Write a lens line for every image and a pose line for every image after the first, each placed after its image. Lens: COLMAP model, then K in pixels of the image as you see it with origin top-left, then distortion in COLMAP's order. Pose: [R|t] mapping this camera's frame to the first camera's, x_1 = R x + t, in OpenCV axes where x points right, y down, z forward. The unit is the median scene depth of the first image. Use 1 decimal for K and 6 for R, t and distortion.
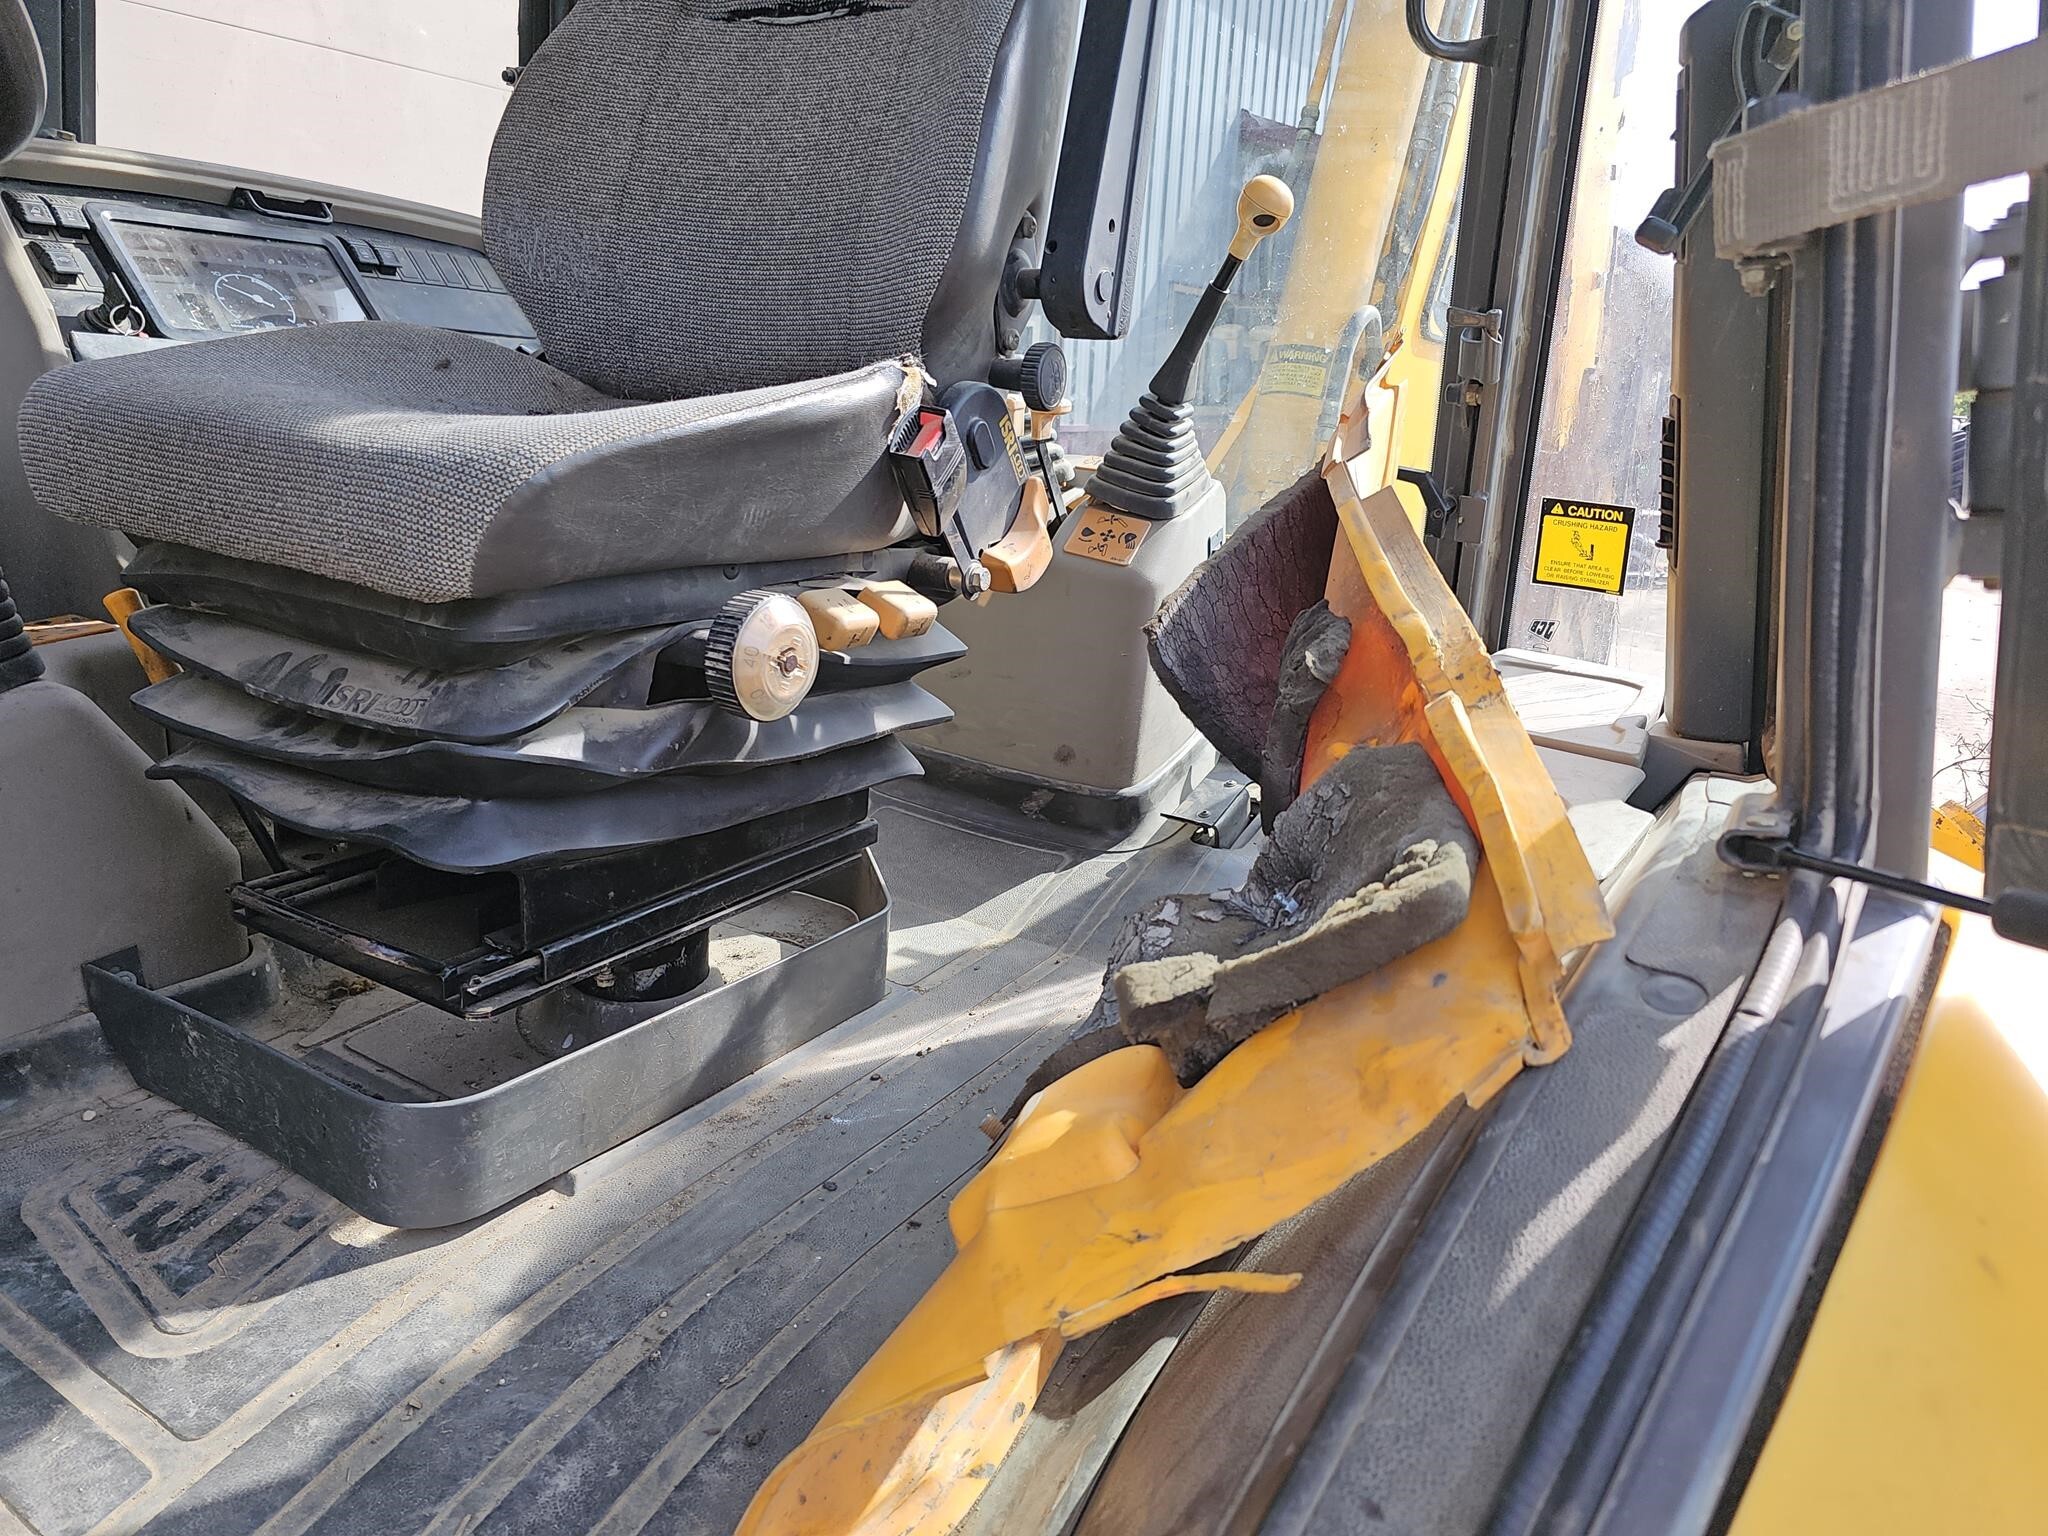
lens RADIAL K [[1418.6, 0, 1043.9], [0, 1418.6, 786.9], [0, 0, 1]] dist [0.069435, -0.074736]
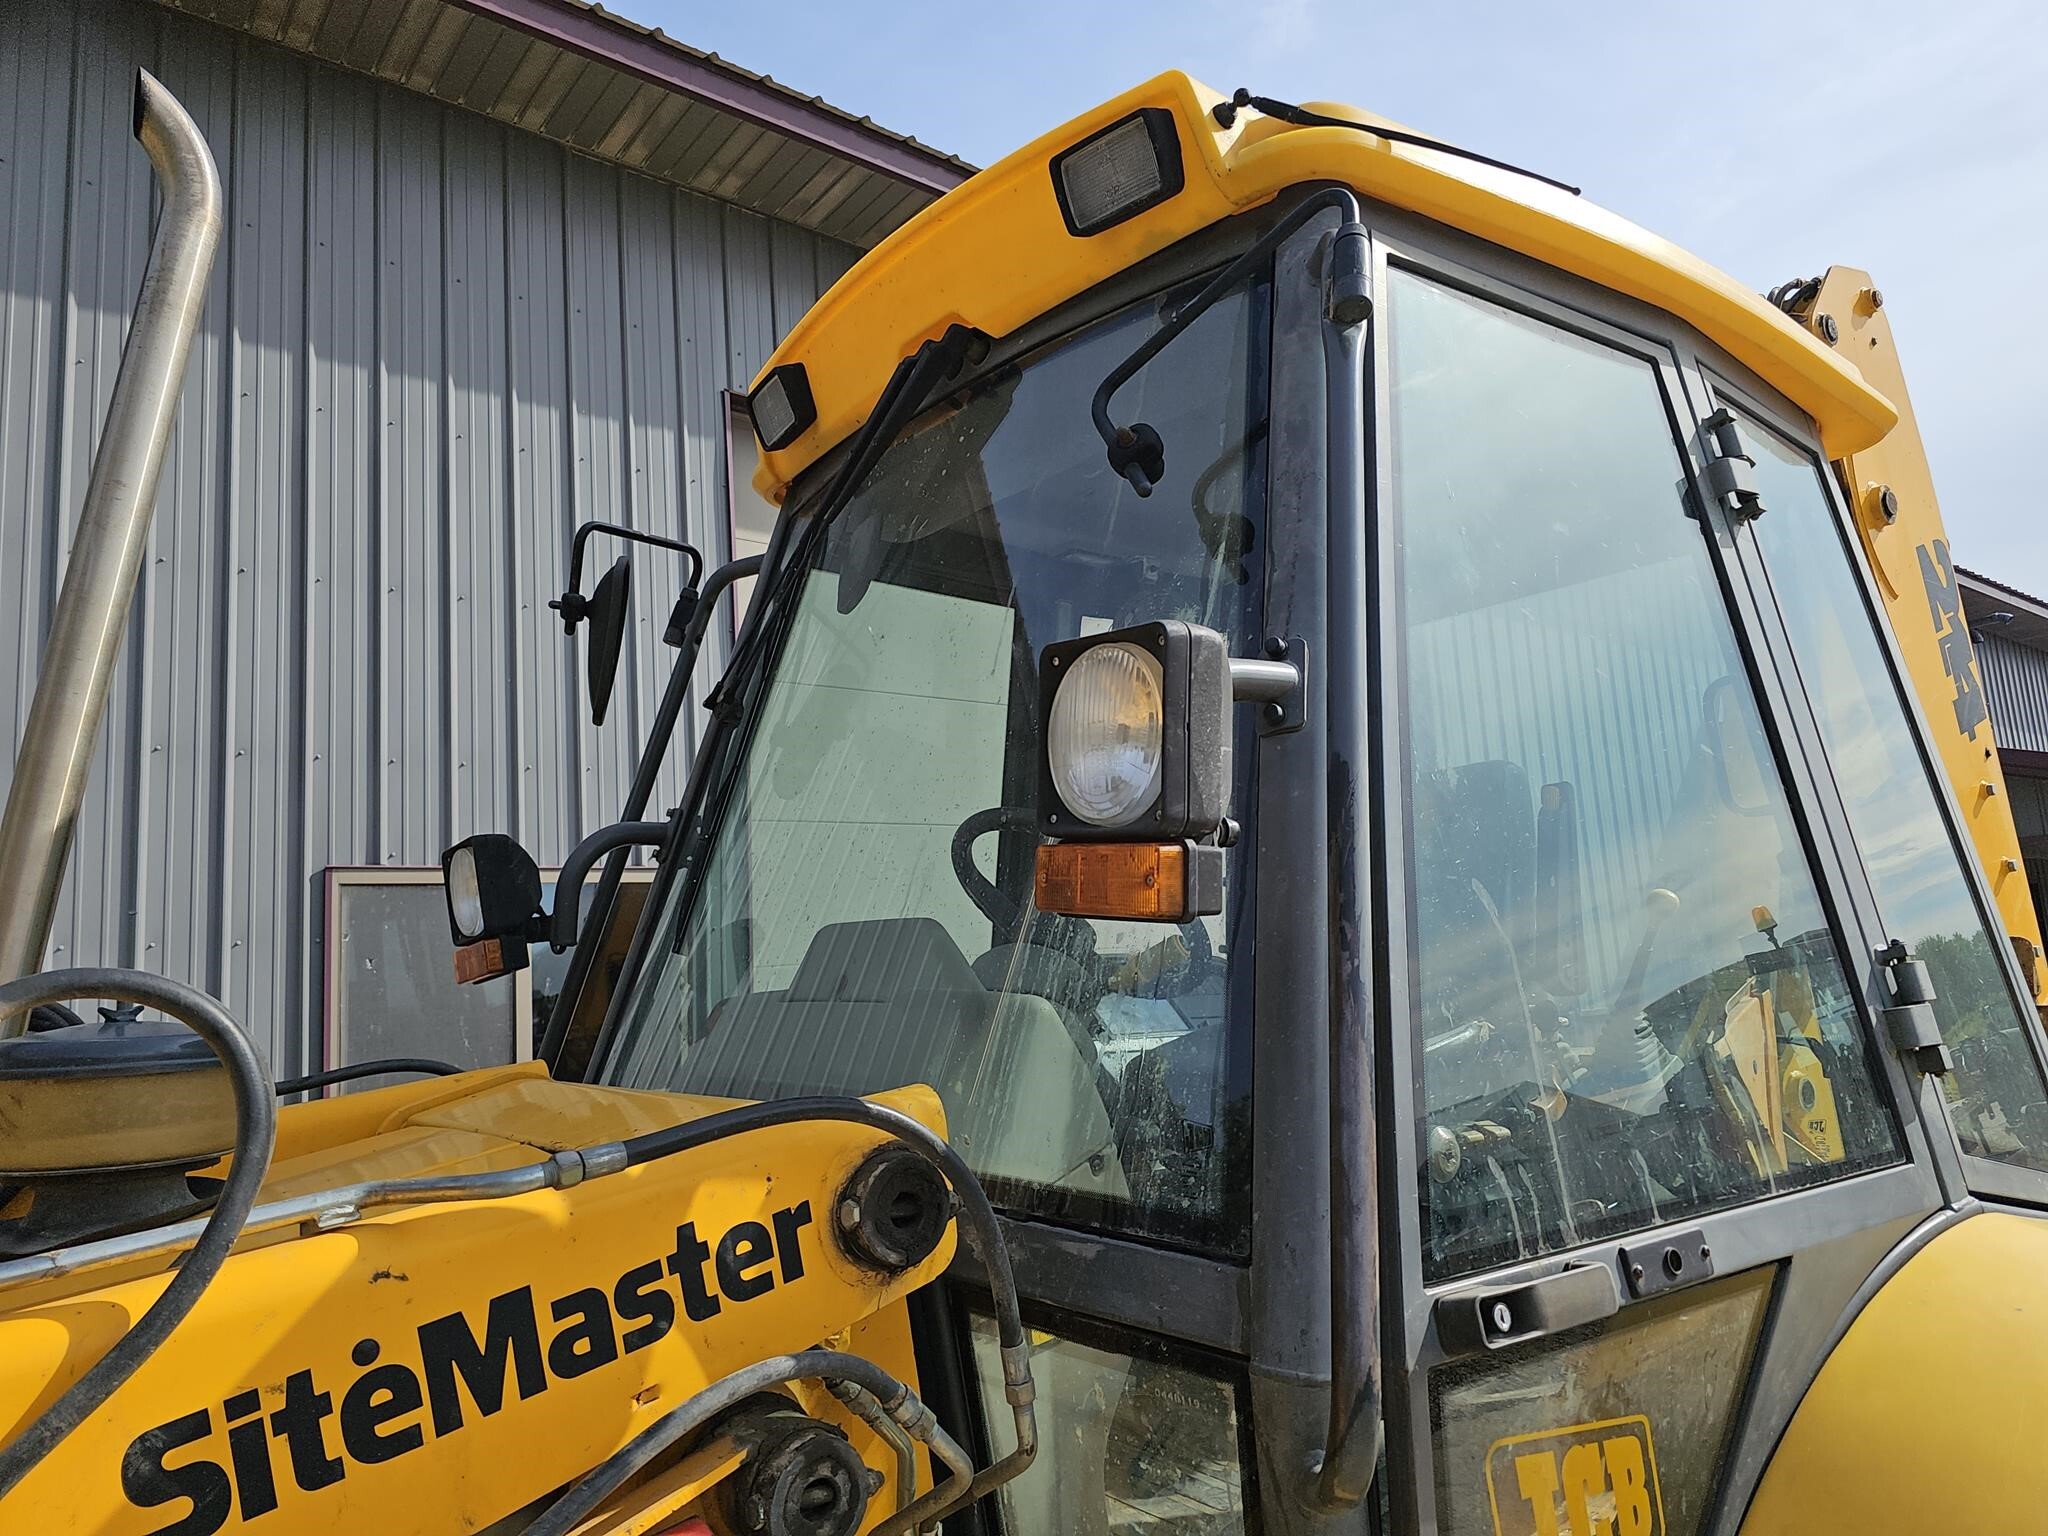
lens RADIAL K [[1413.6, 0, 1028.7], [0, 1413.6, 758.7], [0, 0, 1]] dist [0.068977, -0.072006]
pose [[0.933600, -0.160545, -0.320338, 0.020188], [0.009022, 0.904256, -0.426896, 0.248886], [0.358204, 0.395660, 0.845662, -1.151598]]
